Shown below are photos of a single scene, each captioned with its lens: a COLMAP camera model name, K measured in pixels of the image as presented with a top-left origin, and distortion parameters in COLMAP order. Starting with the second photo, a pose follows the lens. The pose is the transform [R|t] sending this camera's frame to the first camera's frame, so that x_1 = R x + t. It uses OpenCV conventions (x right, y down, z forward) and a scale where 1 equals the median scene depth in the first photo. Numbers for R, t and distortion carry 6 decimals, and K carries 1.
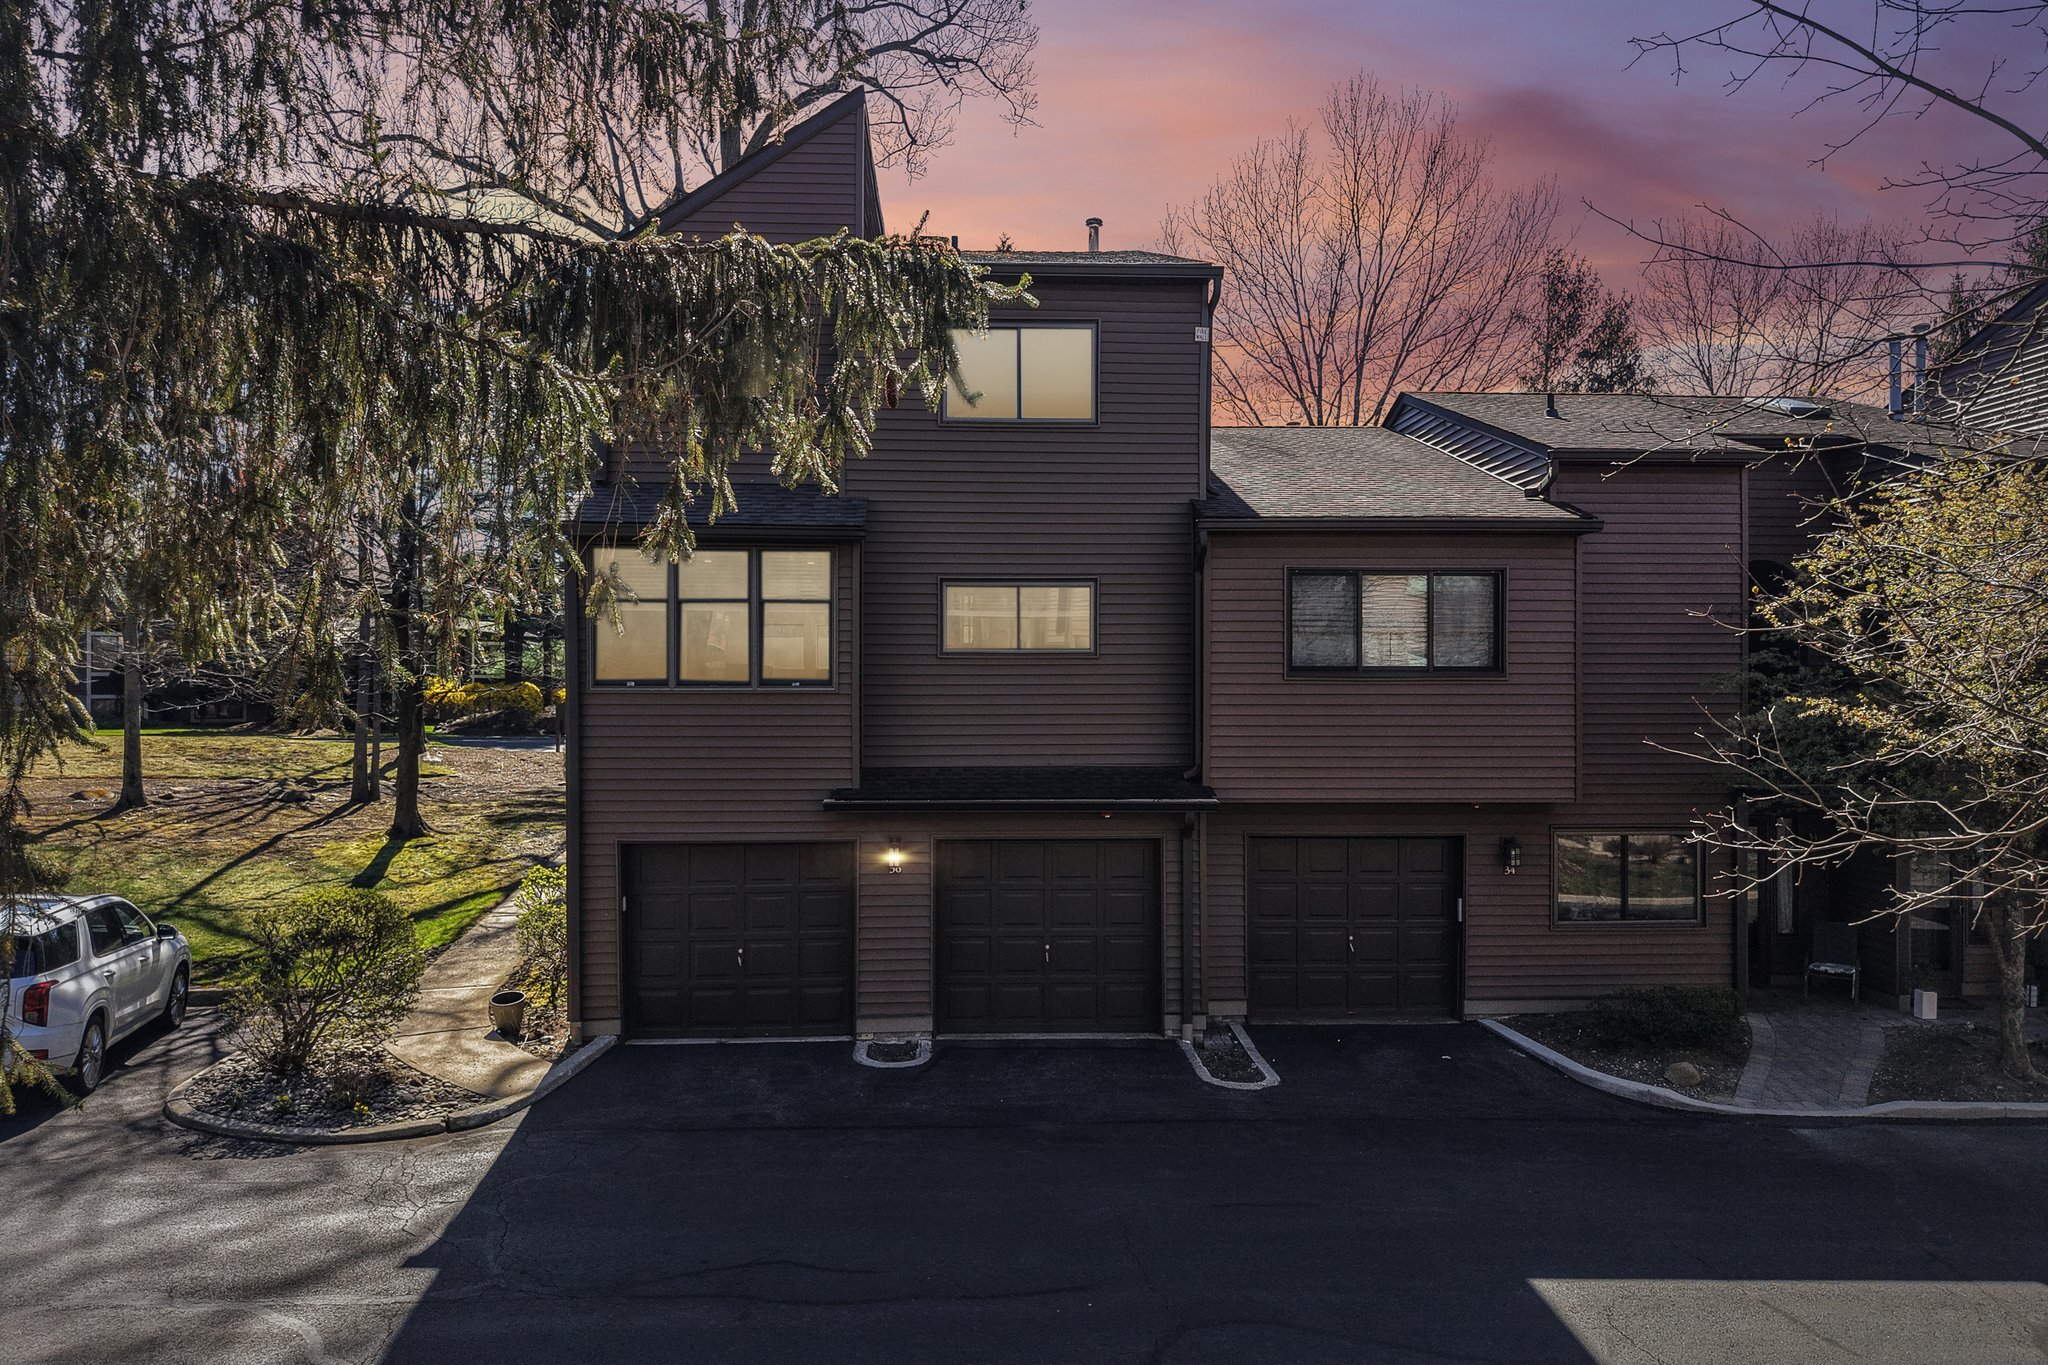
lens RADIAL K [[1369.7, 0, 1029.2], [0, 1369.7, 688.2], [0, 0, 1]] dist [0.000809, -0.000774]
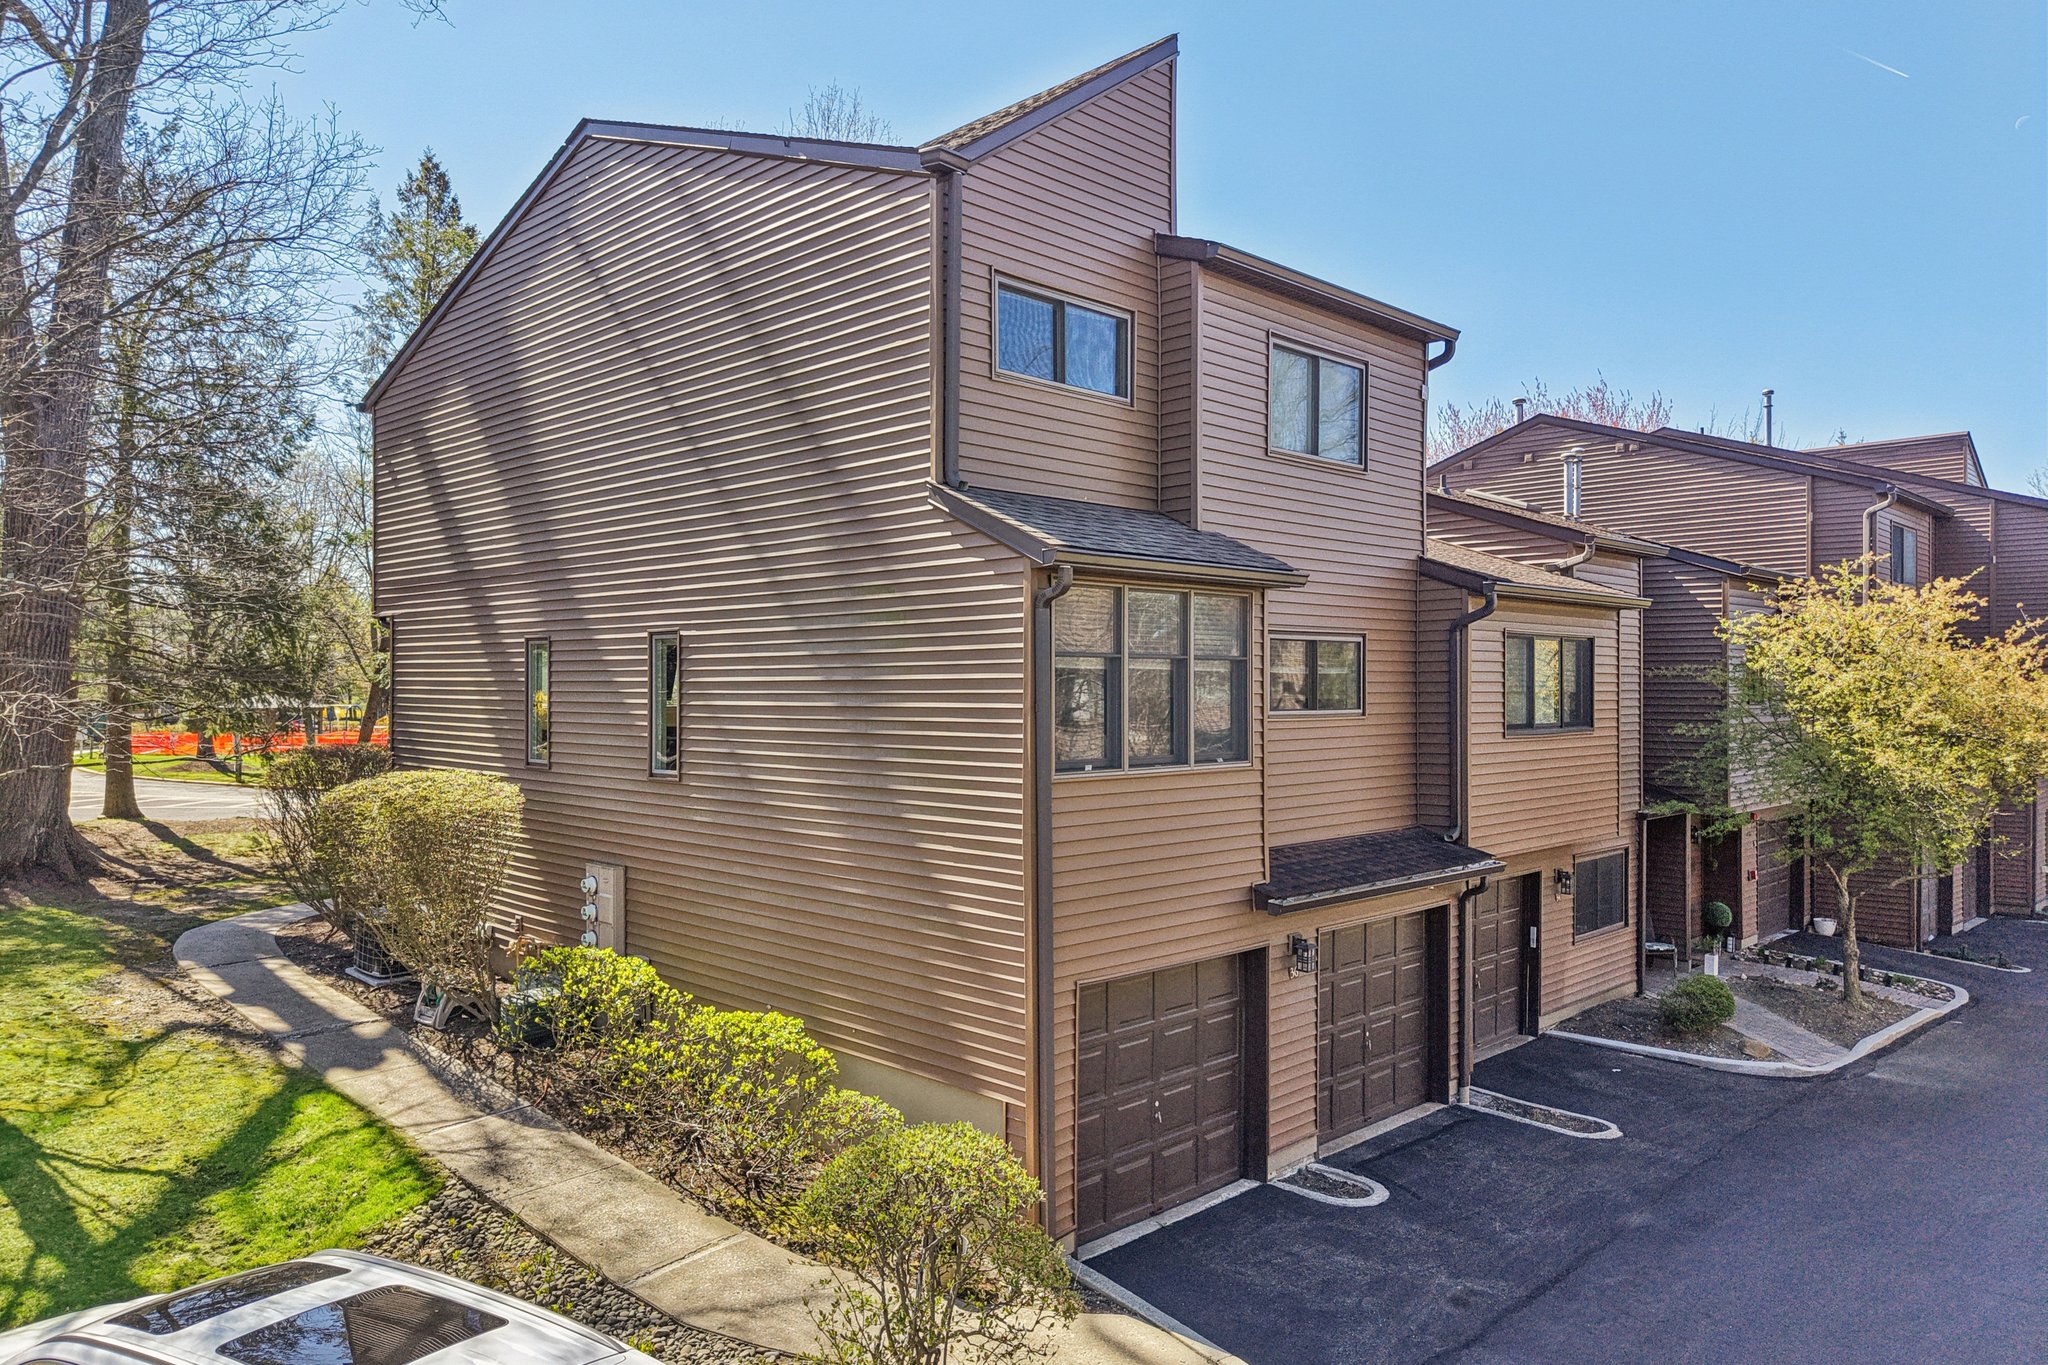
lens RADIAL K [[1369.7, 0, 1029.2], [0, 1369.7, 688.2], [0, 0, 1]] dist [0.000809, -0.000774]
pose [[0.742978, 0.000460, 0.669315, -0.850941], [-0.002134, 0.999996, 0.001683, -0.049133], [-0.669312, -0.002679, 0.742977, 0.508247]]
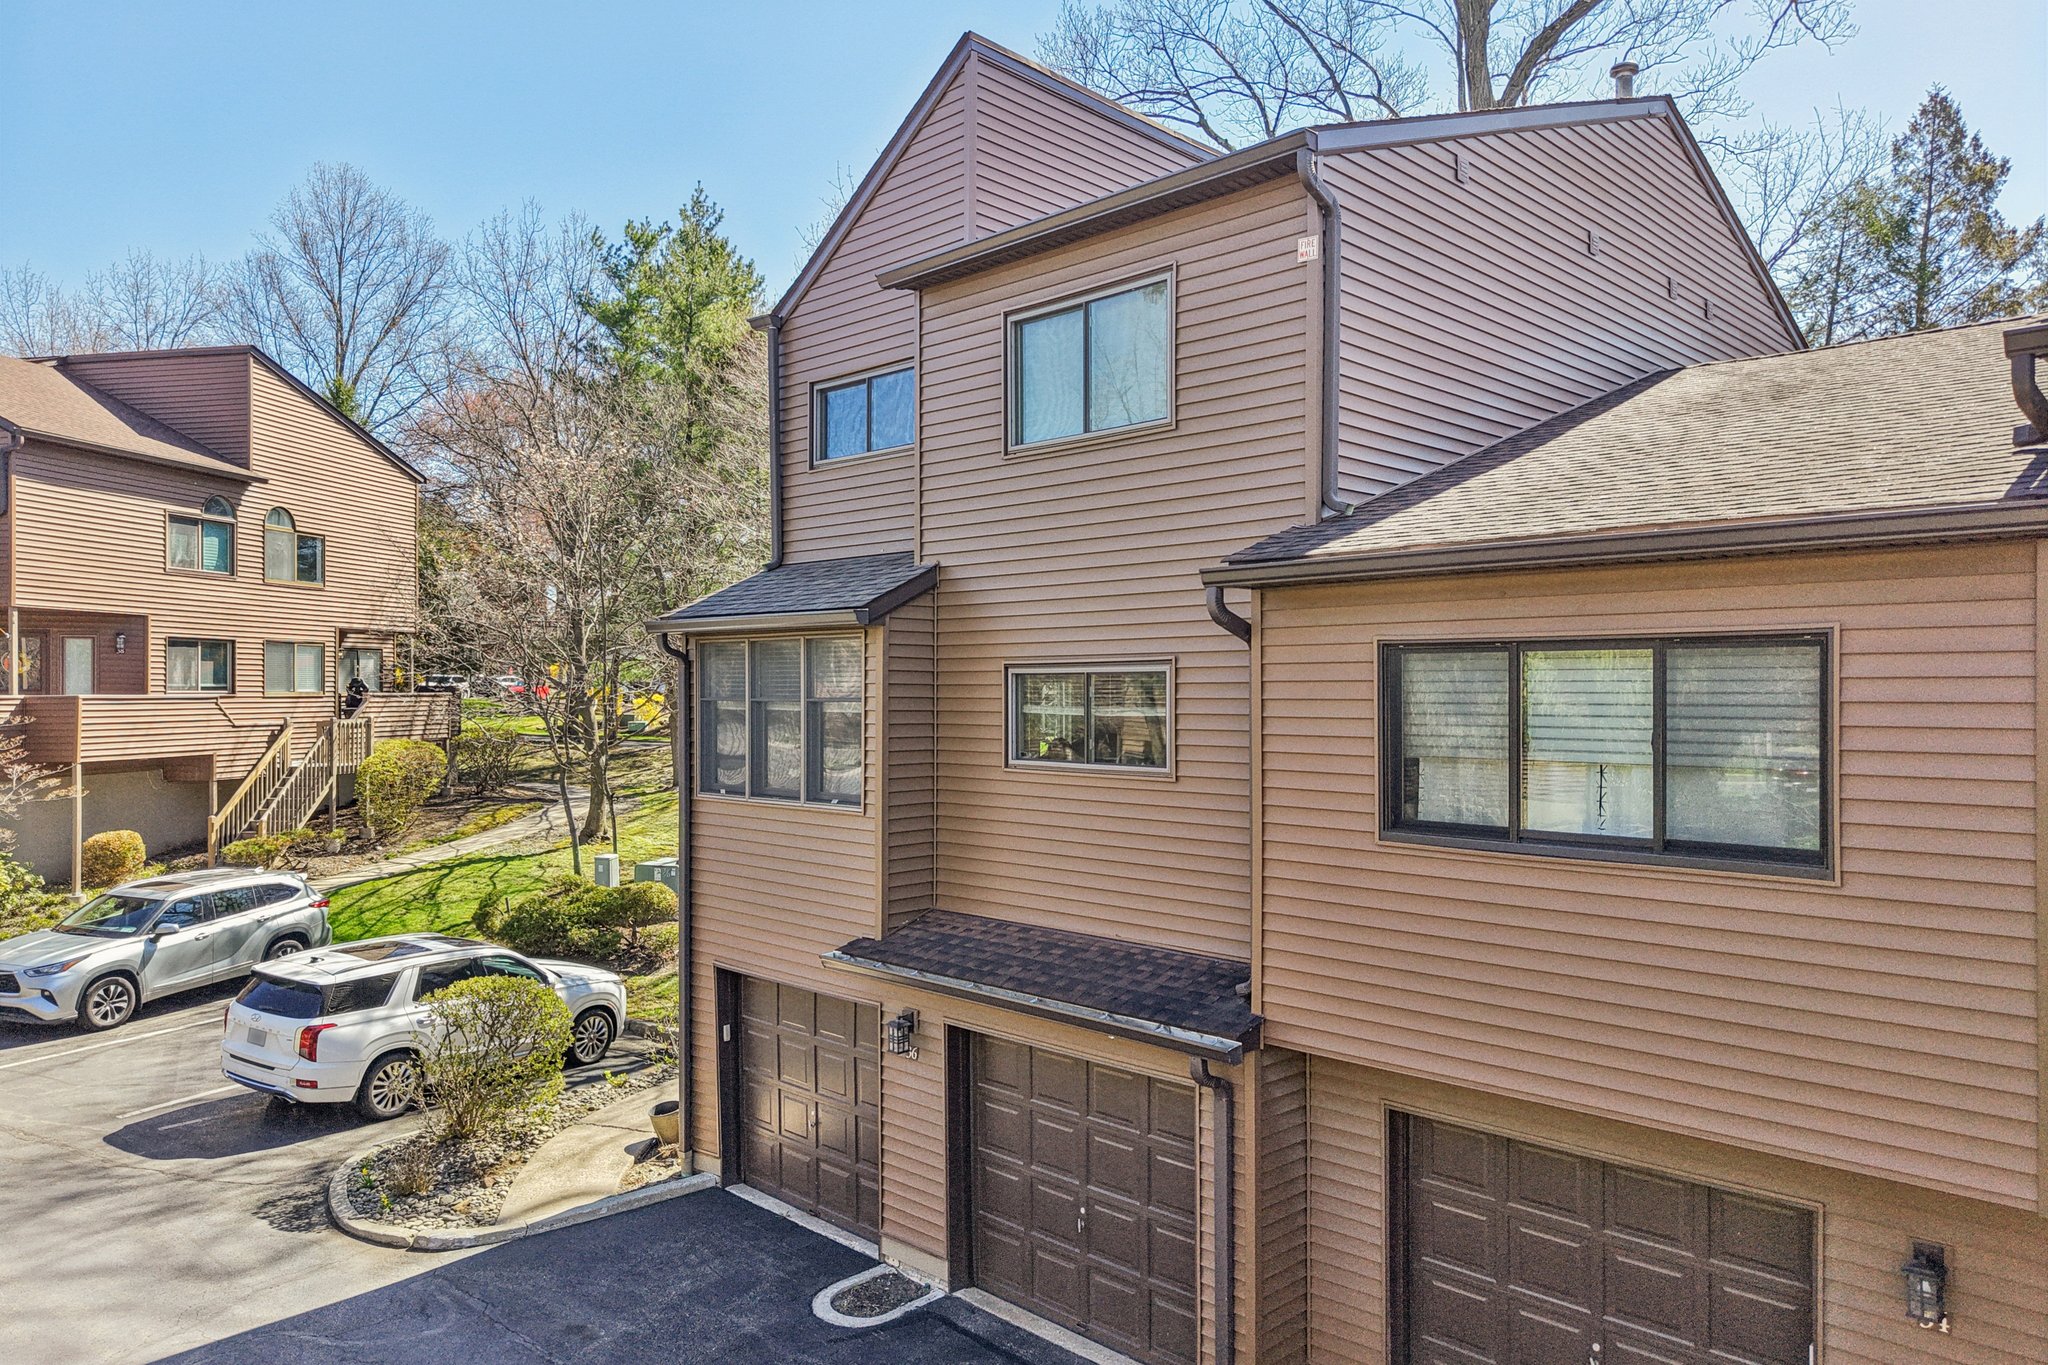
lens RADIAL K [[1369.7, 0, 1029.2], [0, 1369.7, 688.2], [0, 0, 1]] dist [0.000809, -0.000774]
pose [[0.674495, -0.000233, -0.738279, 0.543457], [0.001743, 0.999998, 0.001276, -0.076531], [0.738277, -0.002148, 0.674494, 0.572272]]
